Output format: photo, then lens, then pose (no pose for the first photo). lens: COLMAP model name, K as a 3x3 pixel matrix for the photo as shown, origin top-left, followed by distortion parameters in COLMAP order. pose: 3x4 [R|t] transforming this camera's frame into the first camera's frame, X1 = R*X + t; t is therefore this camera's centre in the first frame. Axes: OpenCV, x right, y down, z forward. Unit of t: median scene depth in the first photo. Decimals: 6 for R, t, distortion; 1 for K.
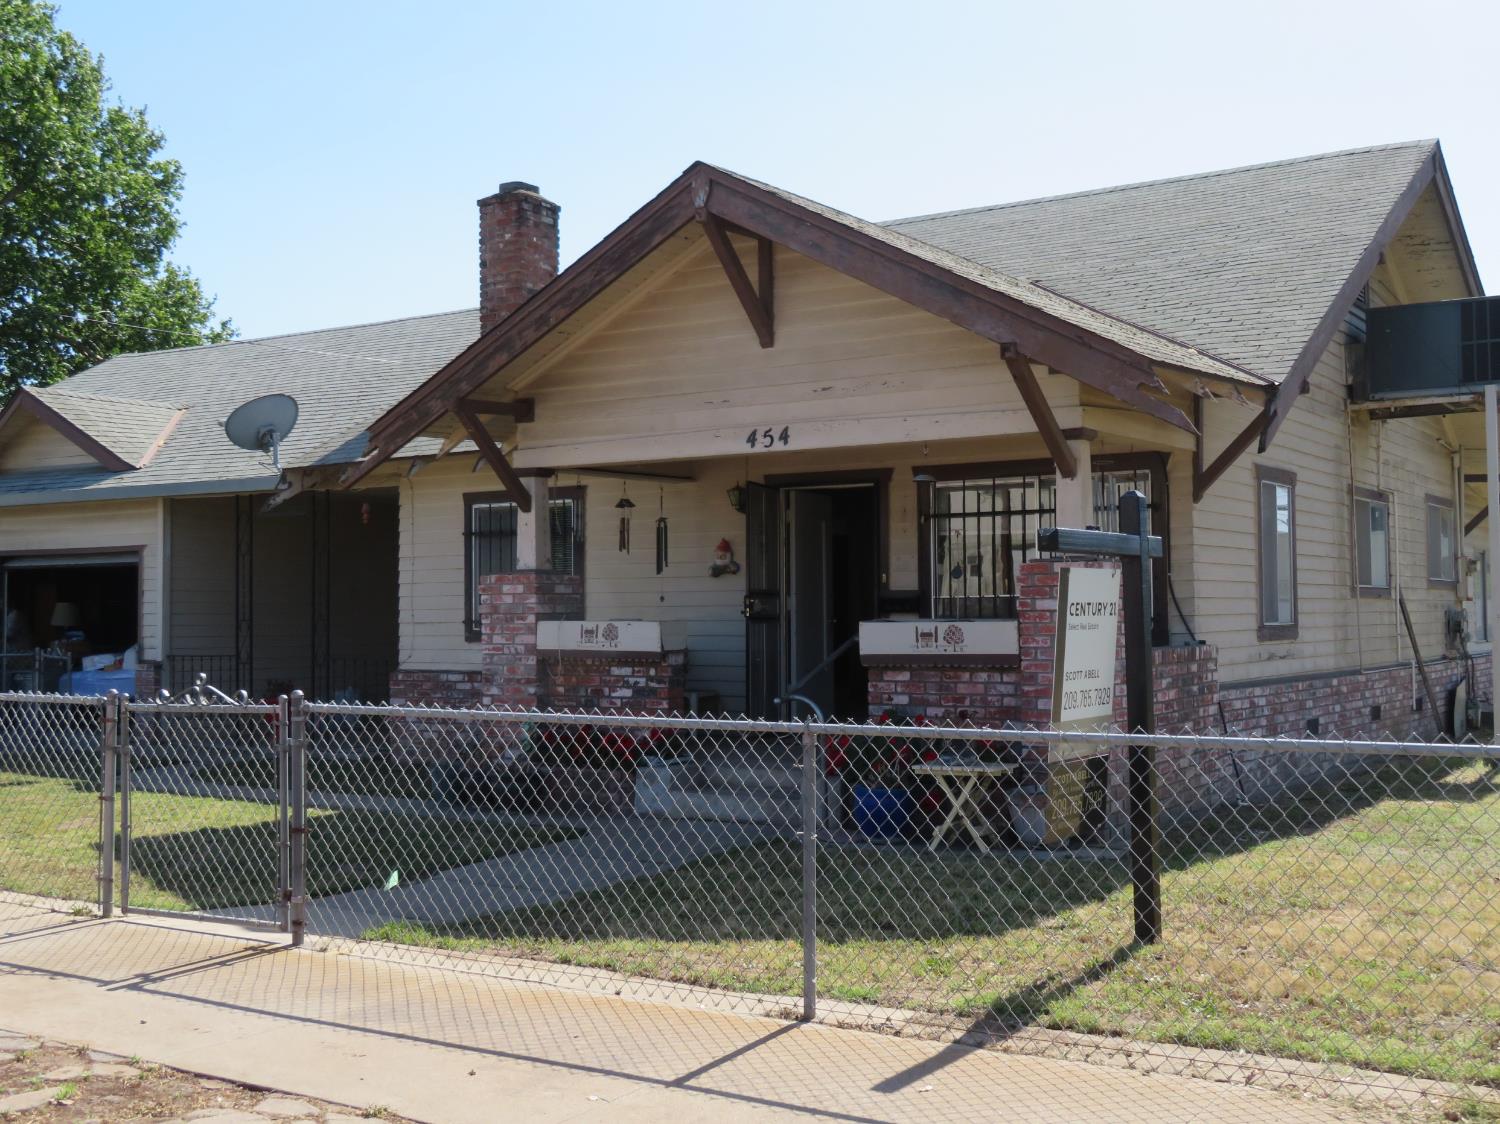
lens RADIAL K [[1714.3, 0, 750.0], [0, 1714.3, 562.0], [0, 0, 1]] dist [0.001142, -0.001973]
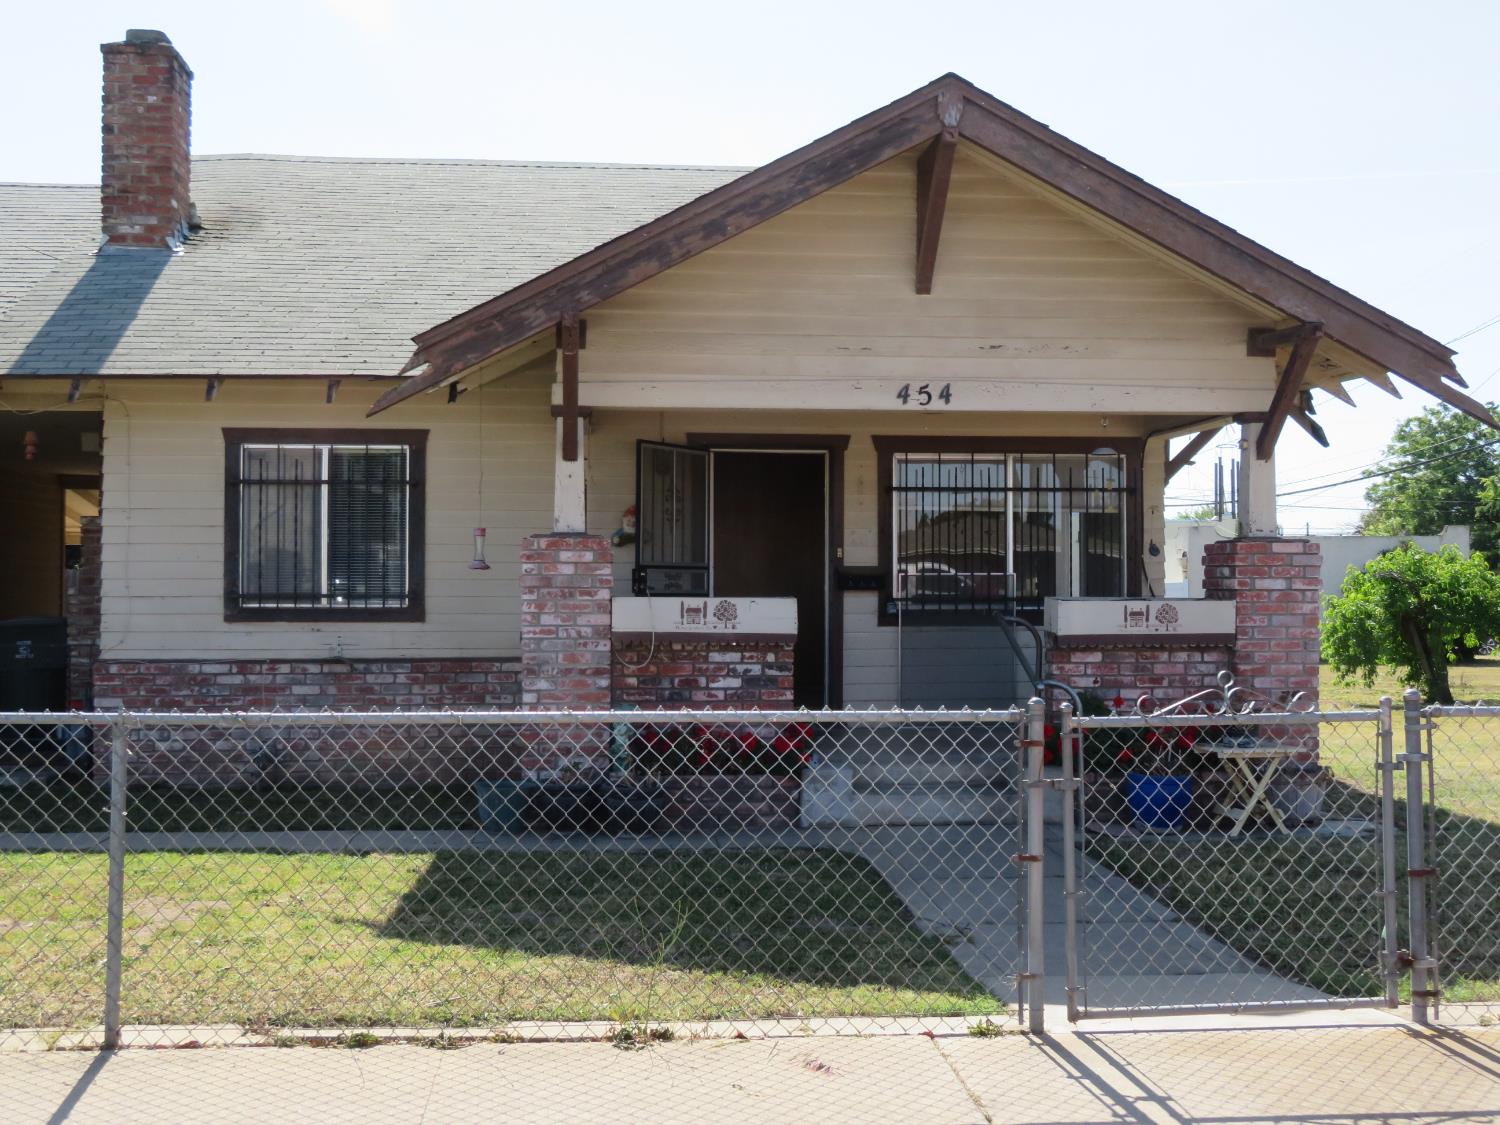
lens RADIAL K [[1636.0, 0, 750.0], [0, 1636.0, 562.5], [0, 0, 1]] dist [-0.010025, 0.034144]
pose [[0.787241, 0.017932, 0.616385, -0.559790], [-0.026630, 0.999633, 0.004930, 0.013001], [-0.616071, -0.020295, 0.787430, 0.362026]]
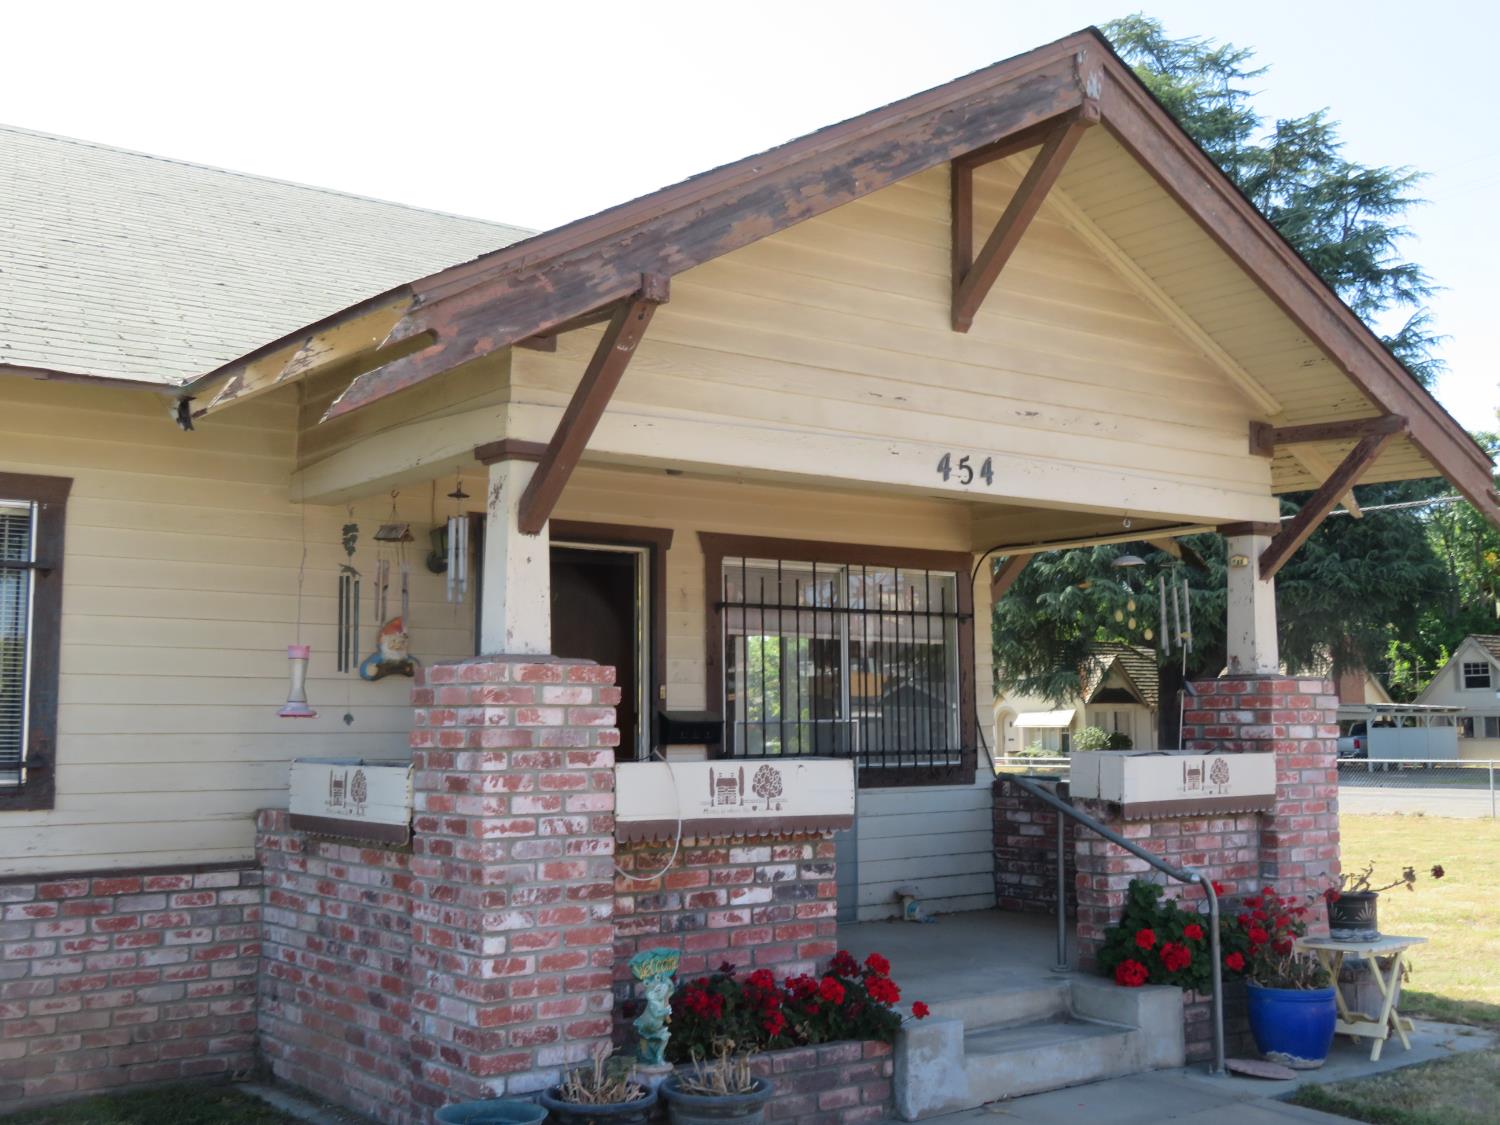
lens RADIAL K [[1636.0, 0, 750.0], [0, 1636.0, 562.5], [0, 0, 1]] dist [-0.010025, 0.034144]
pose [[0.350806, 0.099574, 0.931139, -0.557182], [-0.025128, 0.994974, -0.096934, 0.022384], [-0.936111, 0.010607, 0.351545, 0.819772]]
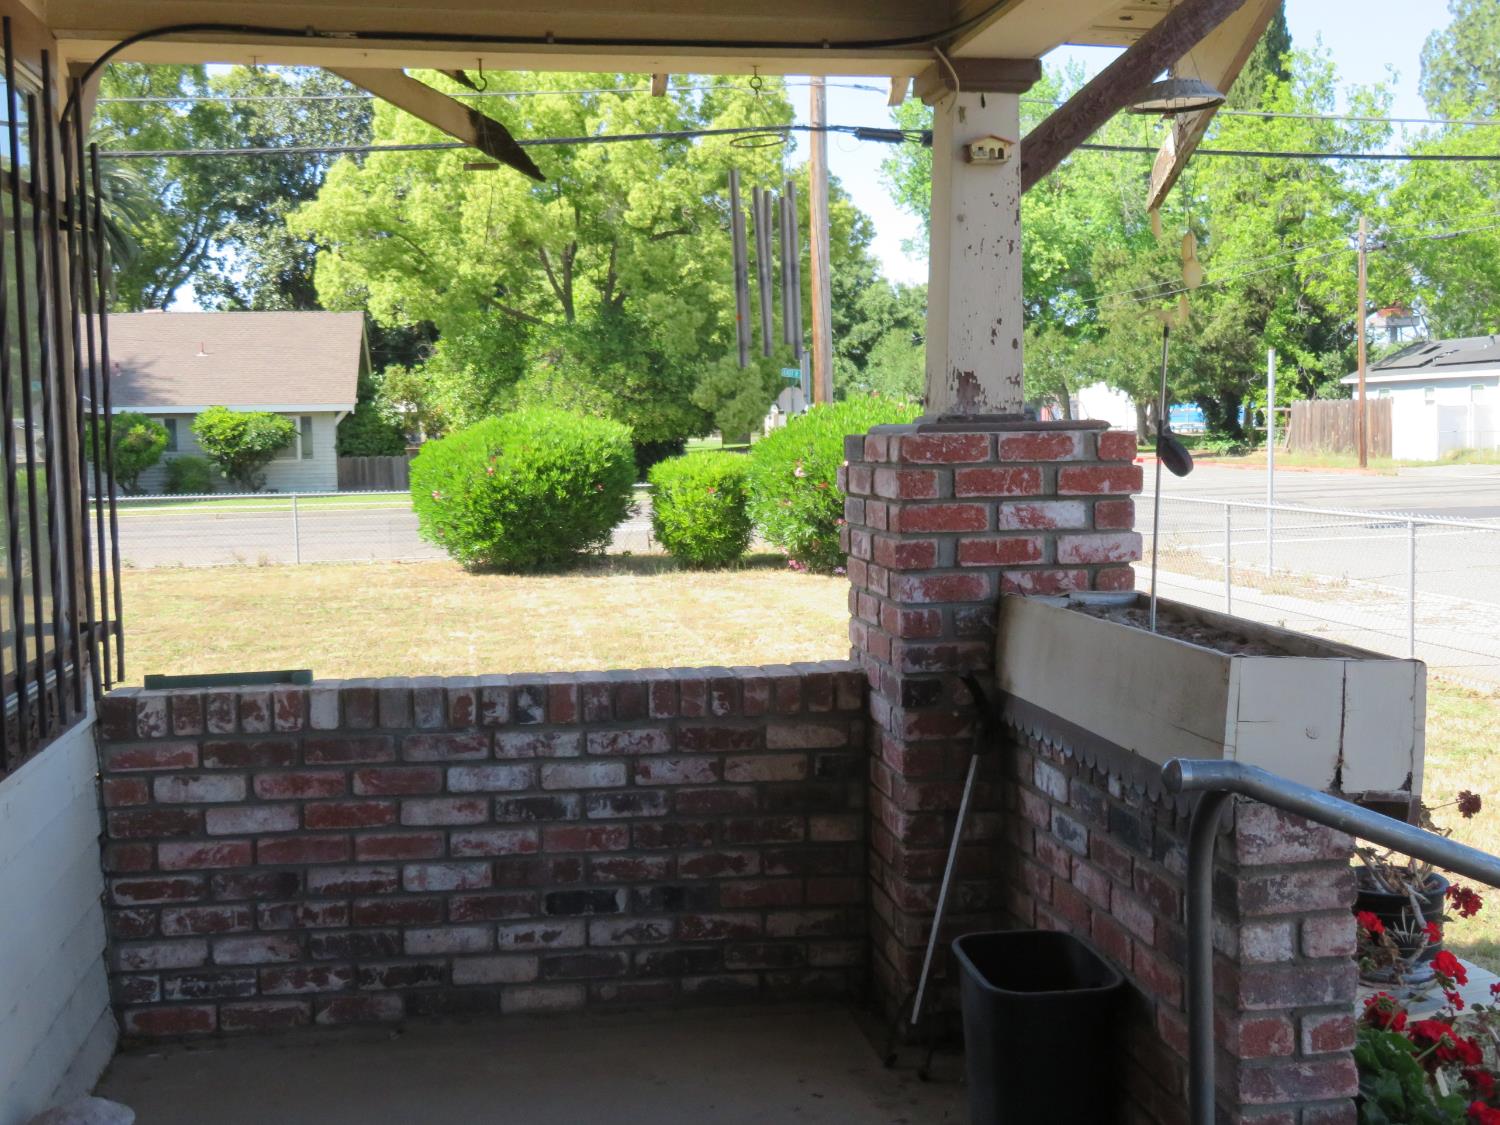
lens RADIAL K [[1636.0, 0, 750.0], [0, 1636.0, 562.5], [0, 0, 1]] dist [-0.010025, 0.034144]
pose [[-0.671589, -0.041376, 0.739768, -0.037410], [-0.000866, 0.998483, 0.055061, 0.007981], [-0.740924, 0.036338, -0.670605, 1.102164]]
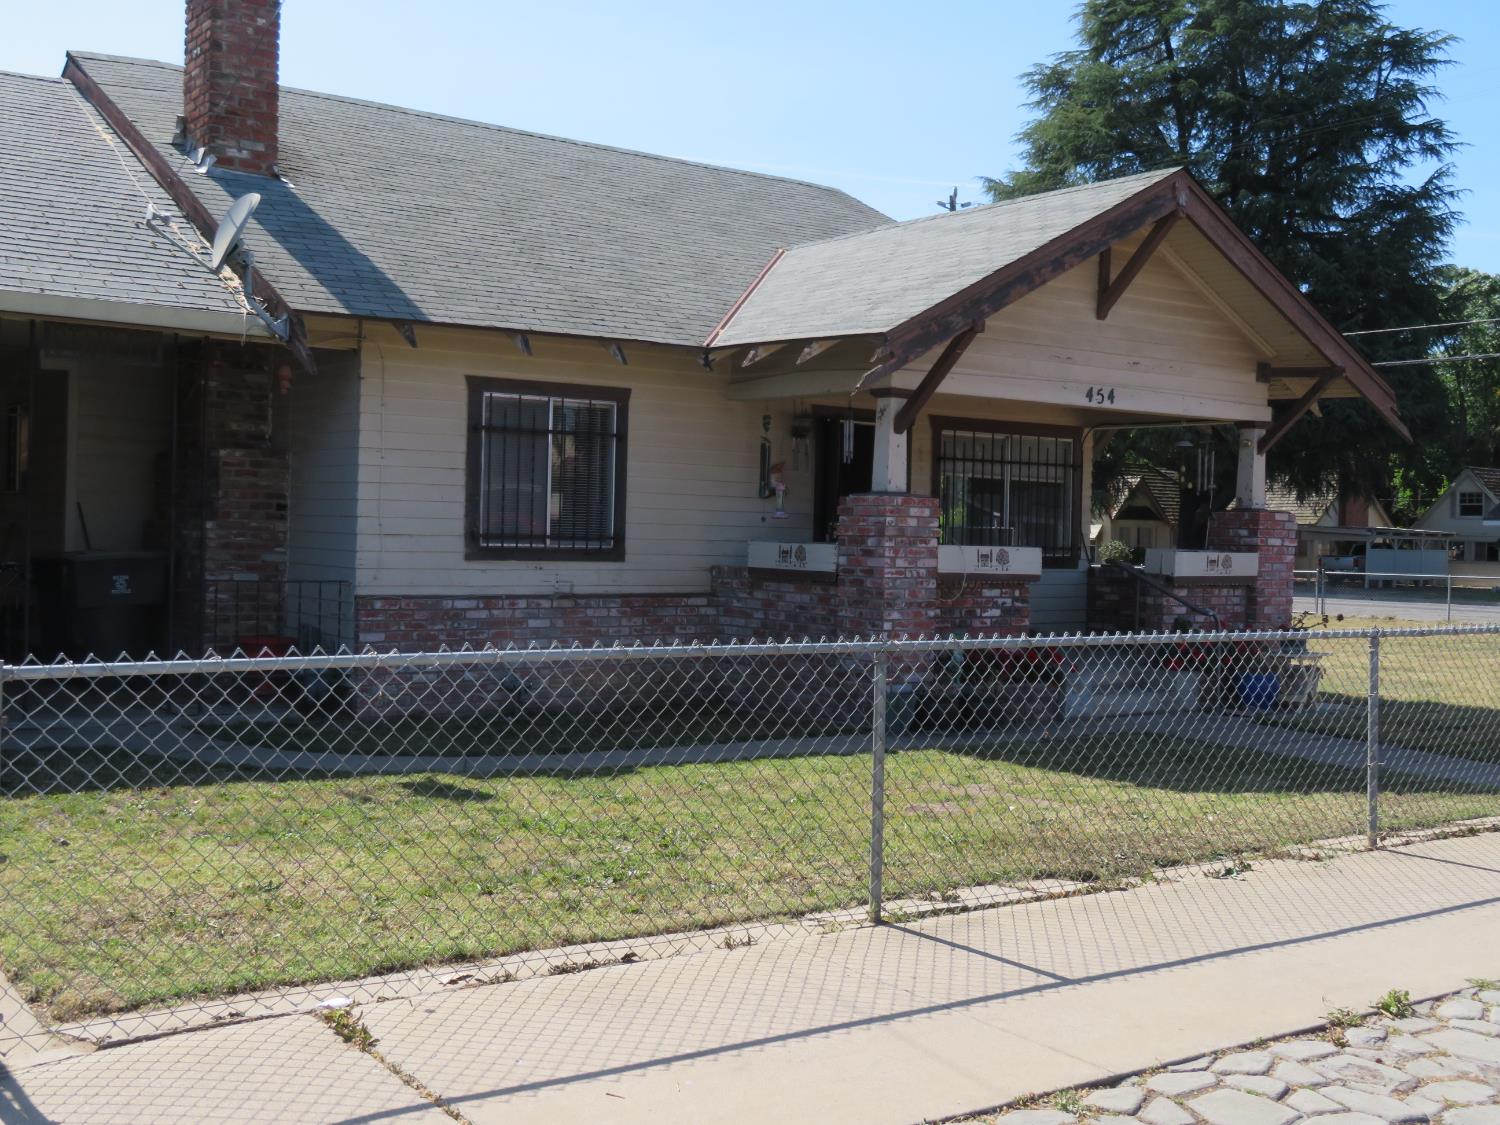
lens RADIAL K [[1631.6, 0, 759.3], [0, 1631.6, 562.0], [0, 0, 1]] dist [-0.000979, 0.003484]
pose [[0.354690, -0.001084, 0.934983, -1.083820], [-0.054563, 0.998271, 0.021856, 0.029873], [-0.933391, -0.058767, 0.354017, 0.773875]]
